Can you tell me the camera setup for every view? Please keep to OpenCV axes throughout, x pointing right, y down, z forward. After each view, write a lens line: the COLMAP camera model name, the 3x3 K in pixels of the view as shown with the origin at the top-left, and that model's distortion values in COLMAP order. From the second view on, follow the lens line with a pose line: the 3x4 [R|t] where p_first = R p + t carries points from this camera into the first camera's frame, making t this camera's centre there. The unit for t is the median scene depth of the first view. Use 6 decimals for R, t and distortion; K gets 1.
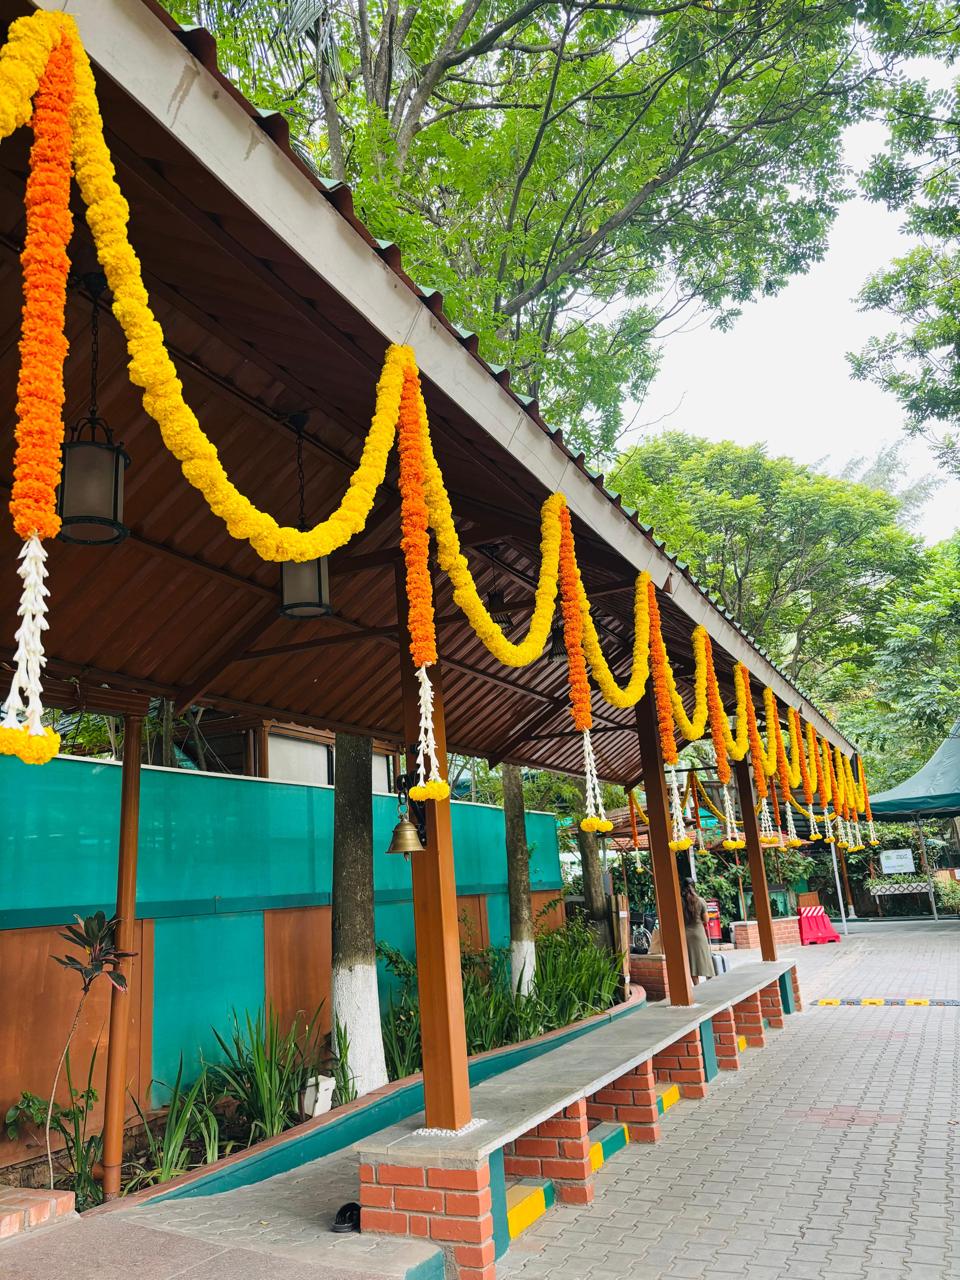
lens RADIAL K [[977.8, 0, 480.0], [0, 977.8, 640.0], [0, 0, 1]] dist [0.041683, -0.002348]
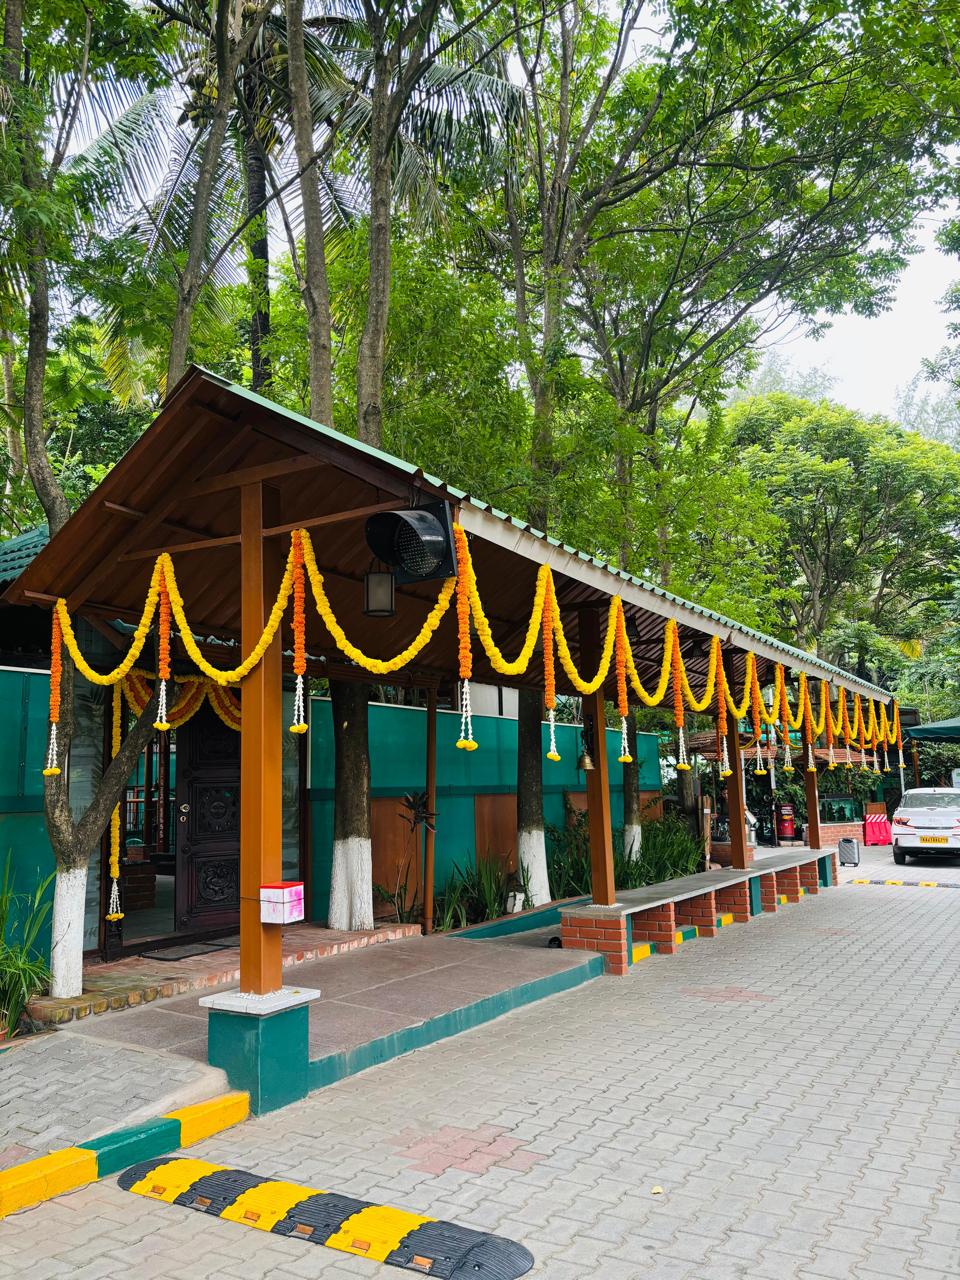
lens RADIAL K [[1025.0, 0, 481.6], [0, 1025.0, 620.1], [0, 0, 1]] dist [0.121337, -0.249196]
pose [[0.995458, 0.031699, -0.089764, -0.051706], [-0.023189, 0.995272, 0.094313, -0.129911], [0.092329, -0.091803, 0.991487, -0.495464]]
